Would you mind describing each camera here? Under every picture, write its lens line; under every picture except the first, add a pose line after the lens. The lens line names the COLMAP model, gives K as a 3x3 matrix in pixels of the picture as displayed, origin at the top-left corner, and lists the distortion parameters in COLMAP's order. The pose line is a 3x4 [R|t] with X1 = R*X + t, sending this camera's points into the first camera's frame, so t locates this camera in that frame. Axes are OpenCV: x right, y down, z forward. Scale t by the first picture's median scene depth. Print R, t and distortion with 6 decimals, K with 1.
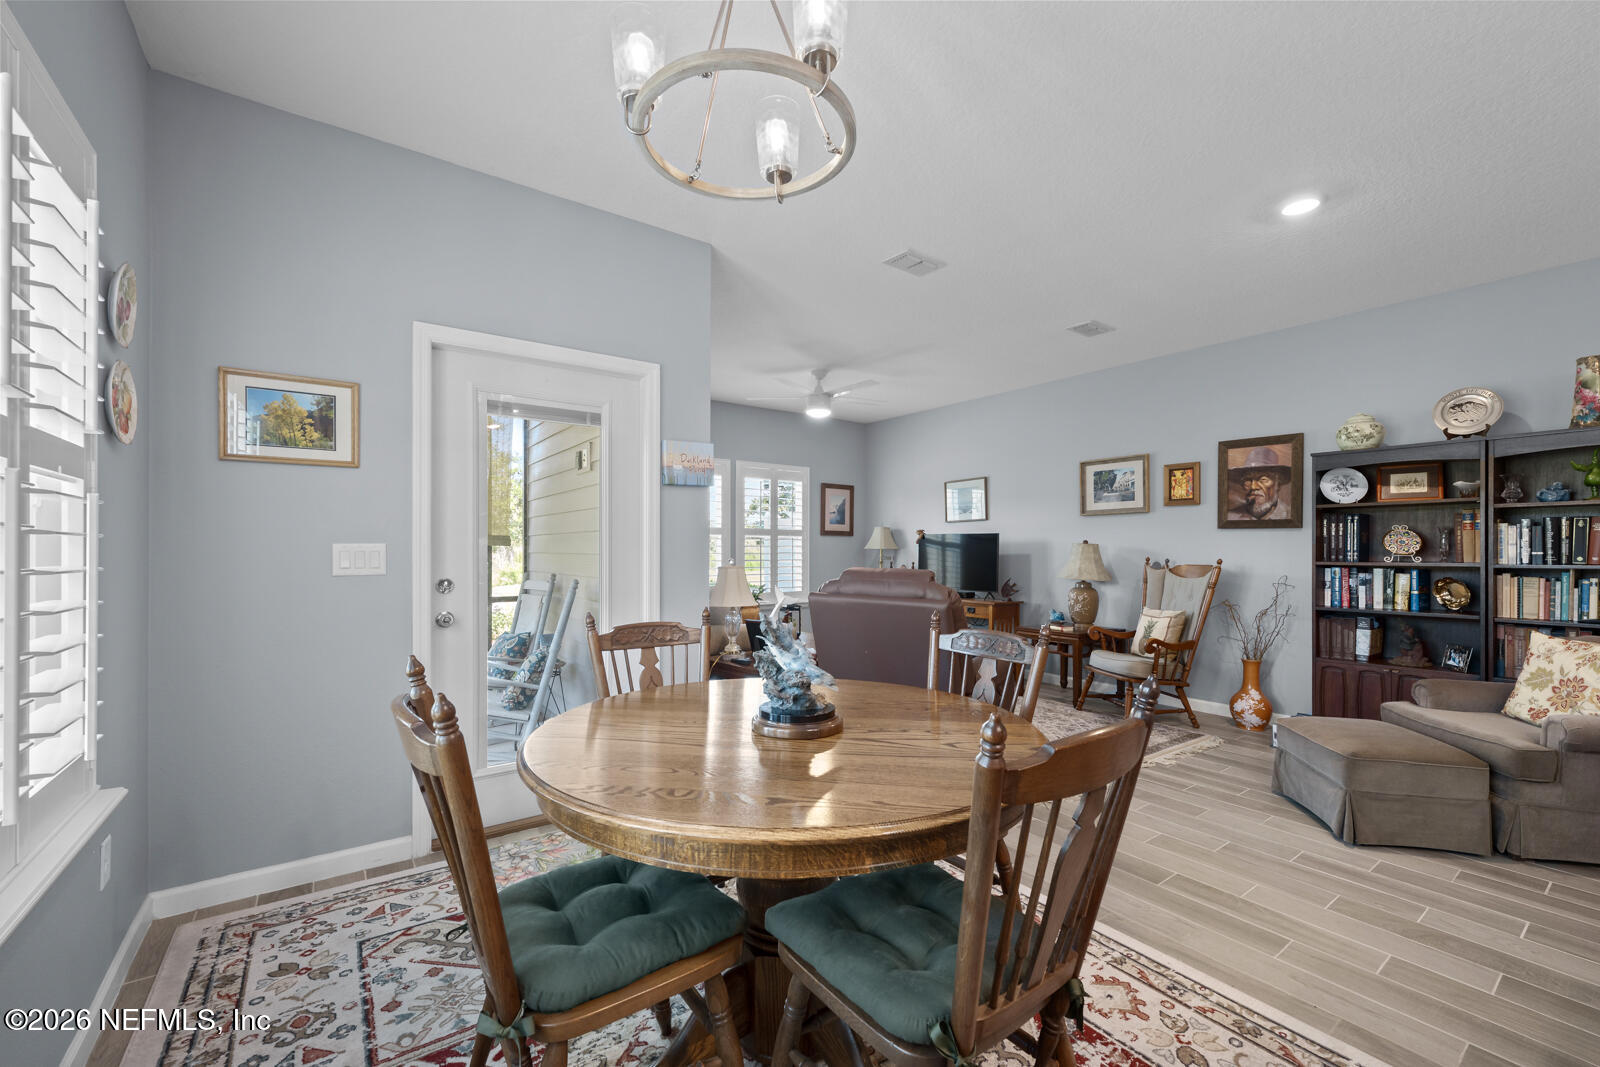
lens RADIAL K [[660.8, 0, 808.9], [0, 660.8, 565.4], [0, 0, 1]] dist [0.000169, 0.001386]
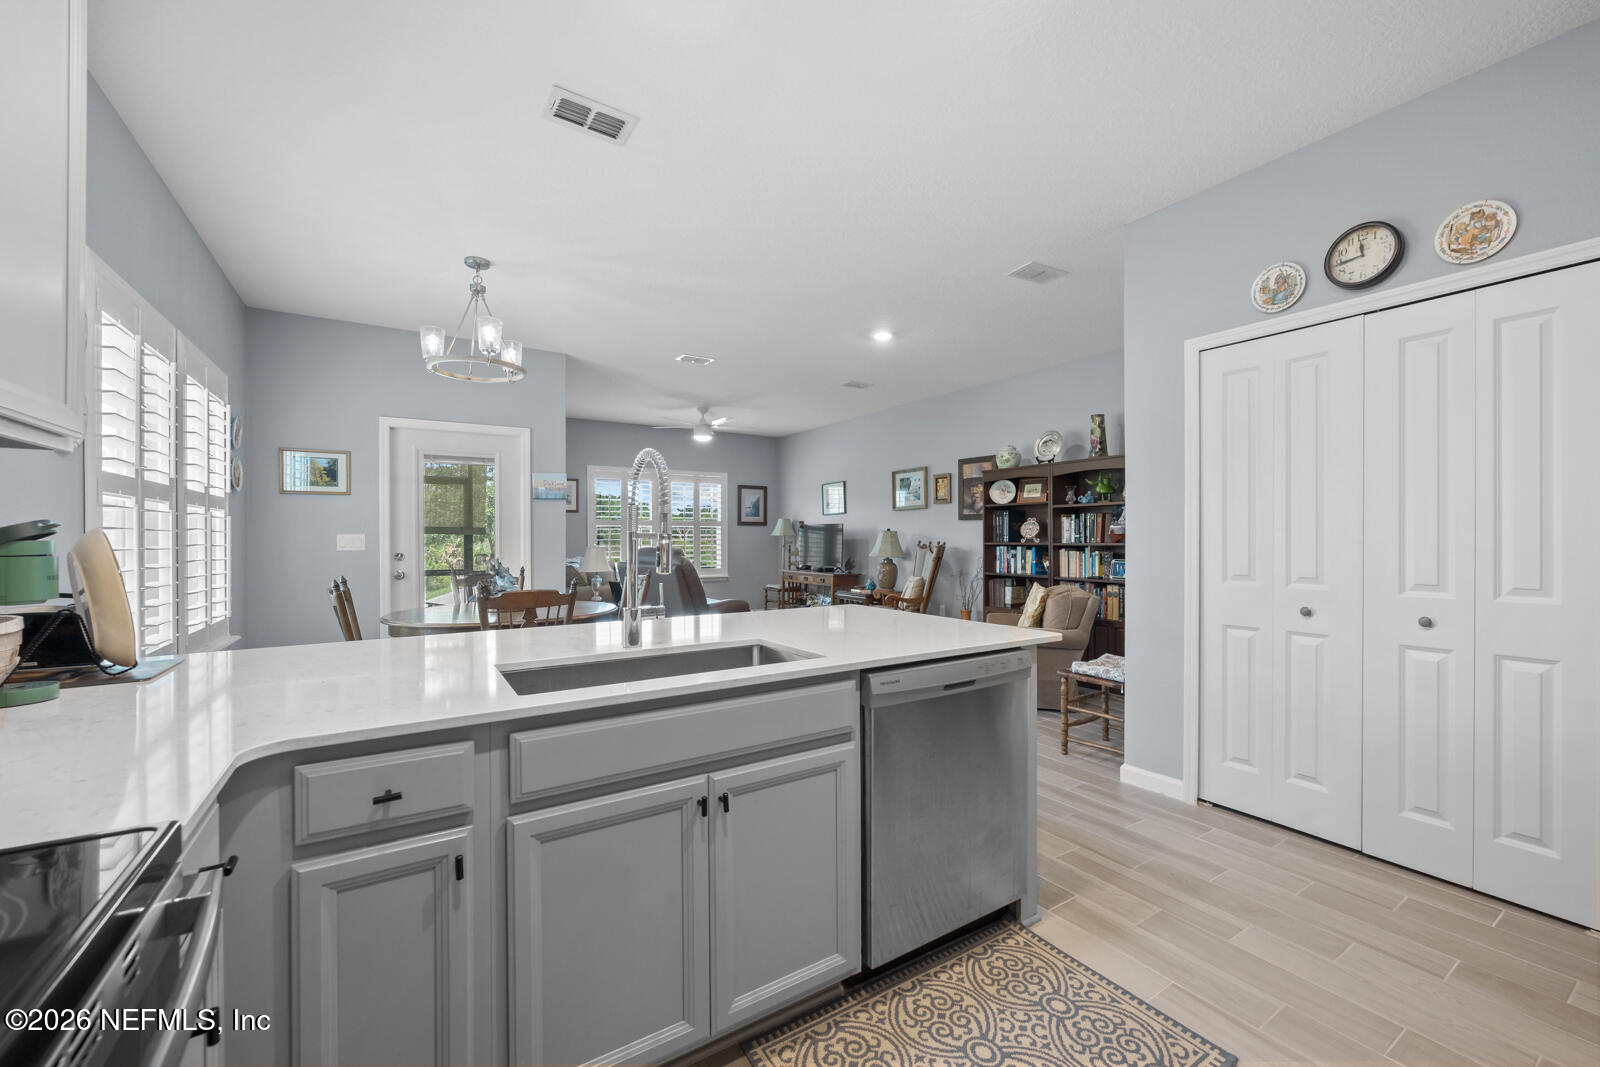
lens RADIAL K [[660.8, 0, 838.1], [0, 660.8, 552.6], [0, 0, 1]] dist [0.000169, 0.001386]
pose [[0.999136, -0.004885, -0.041260, 0.503262], [0.004879, 0.999988, -0.000266, 0.016915], [0.041261, 0.000065, 0.999148, -0.532467]]
